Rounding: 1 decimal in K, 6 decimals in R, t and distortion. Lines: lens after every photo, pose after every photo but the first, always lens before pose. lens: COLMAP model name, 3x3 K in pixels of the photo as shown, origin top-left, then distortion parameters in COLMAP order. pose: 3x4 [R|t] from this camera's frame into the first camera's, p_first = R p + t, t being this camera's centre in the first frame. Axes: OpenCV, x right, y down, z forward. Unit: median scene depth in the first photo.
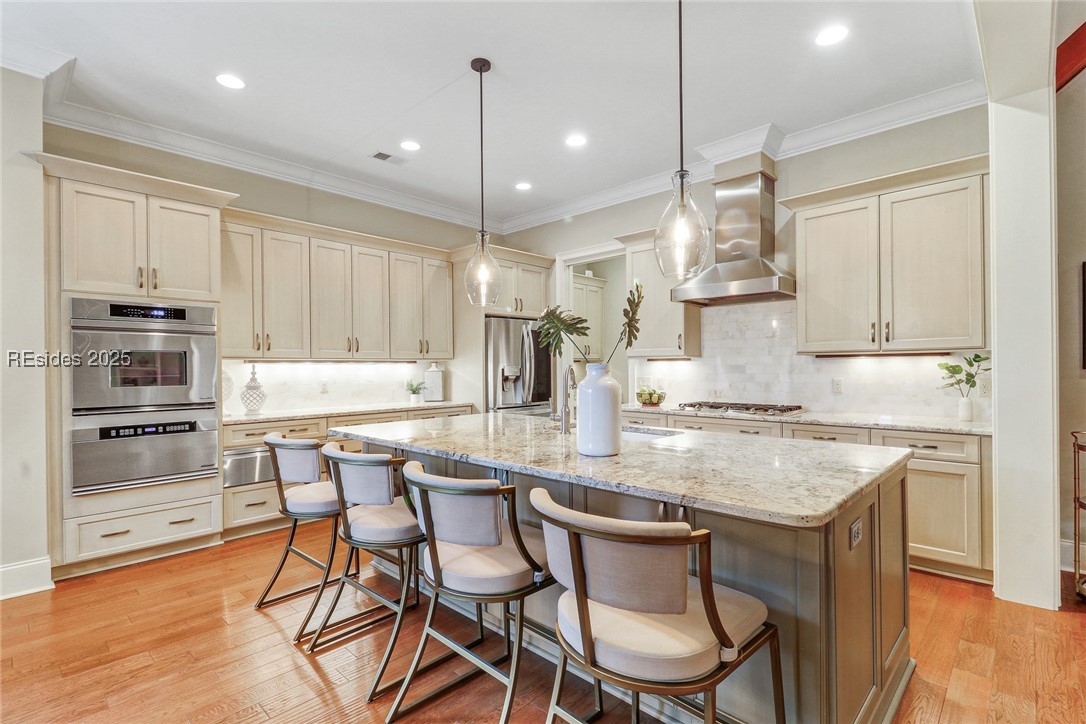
lens RADIAL K [[518.0, 0, 544.3], [0, 518.0, 357.6], [0, 0, 1]] dist [0.005924, -0.000324]
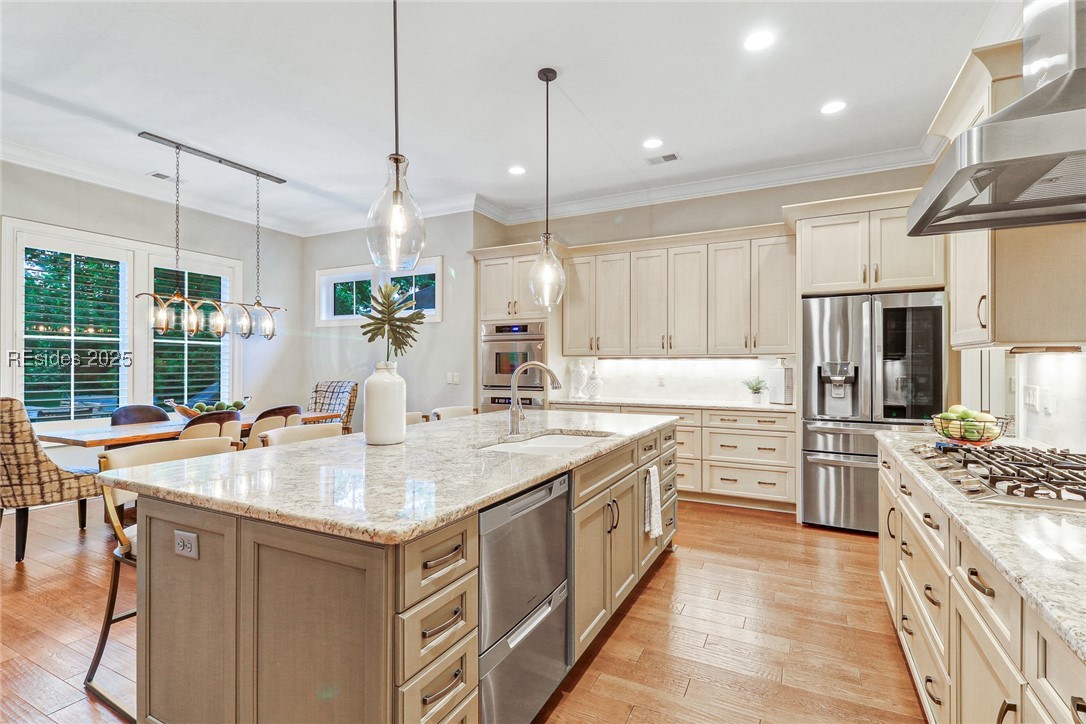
lens RADIAL K [[510.7, 0, 543.0], [0, 510.7, 362.0], [0, 0, 1]] dist [0.011691, -0.014967]
pose [[0.279950, 0.001811, -0.960013, 0.743527], [0.014313, 0.999879, 0.006060, 0.007562], [0.959908, -0.015437, 0.279890, 0.599041]]
